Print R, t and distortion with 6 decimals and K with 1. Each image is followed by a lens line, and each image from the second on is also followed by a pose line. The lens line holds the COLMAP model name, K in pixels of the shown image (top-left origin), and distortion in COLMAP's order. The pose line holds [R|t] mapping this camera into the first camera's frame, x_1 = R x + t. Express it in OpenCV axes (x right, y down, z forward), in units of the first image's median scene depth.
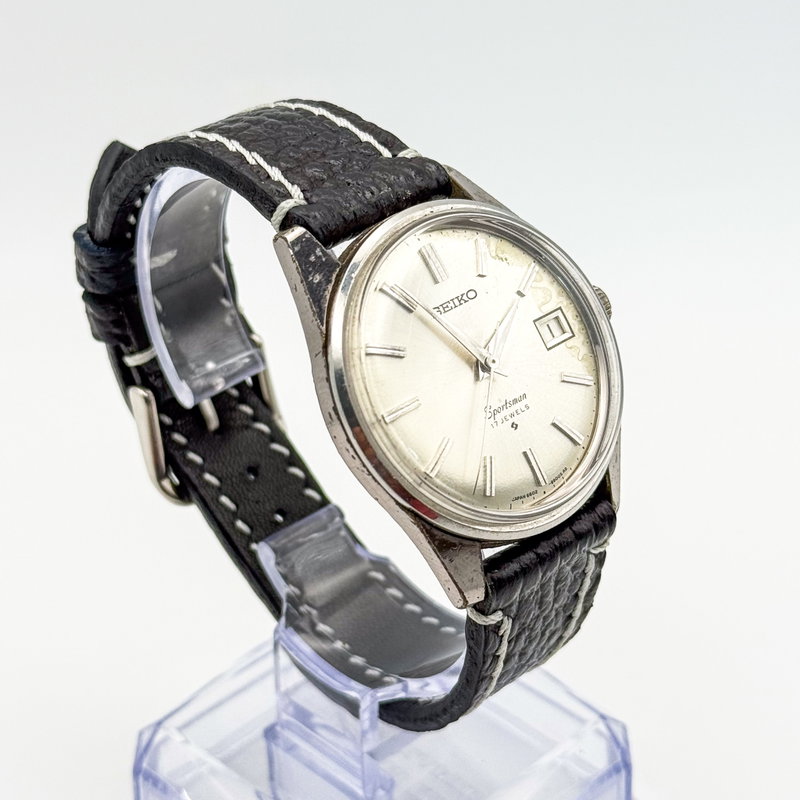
lens RADIAL K [[2033.0, 0, 401.6], [0, 2033.0, 421.6], [0, 0, 1]] dist [0.038488, 0.409312]
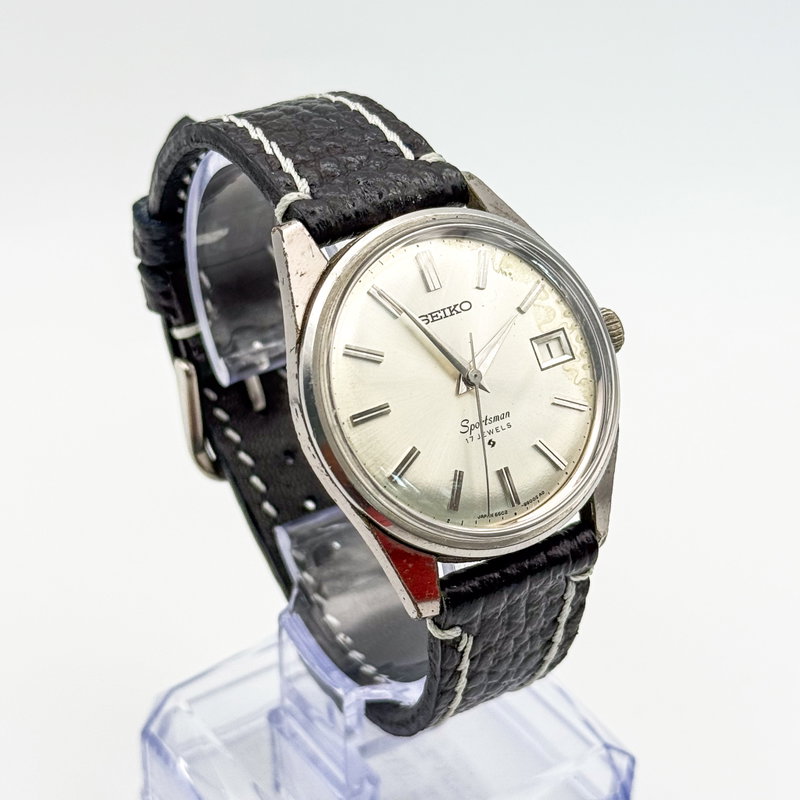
lens RADIAL K [[2033.0, 0, 401.6], [0, 2033.0, 421.6], [0, 0, 1]] dist [0.038488, 0.409312]
pose [[0.980892, 0.114343, -0.157403, 0.159594], [-0.112042, 0.993427, 0.023447, -0.025396], [0.159049, -0.005363, 0.987256, 0.018288]]
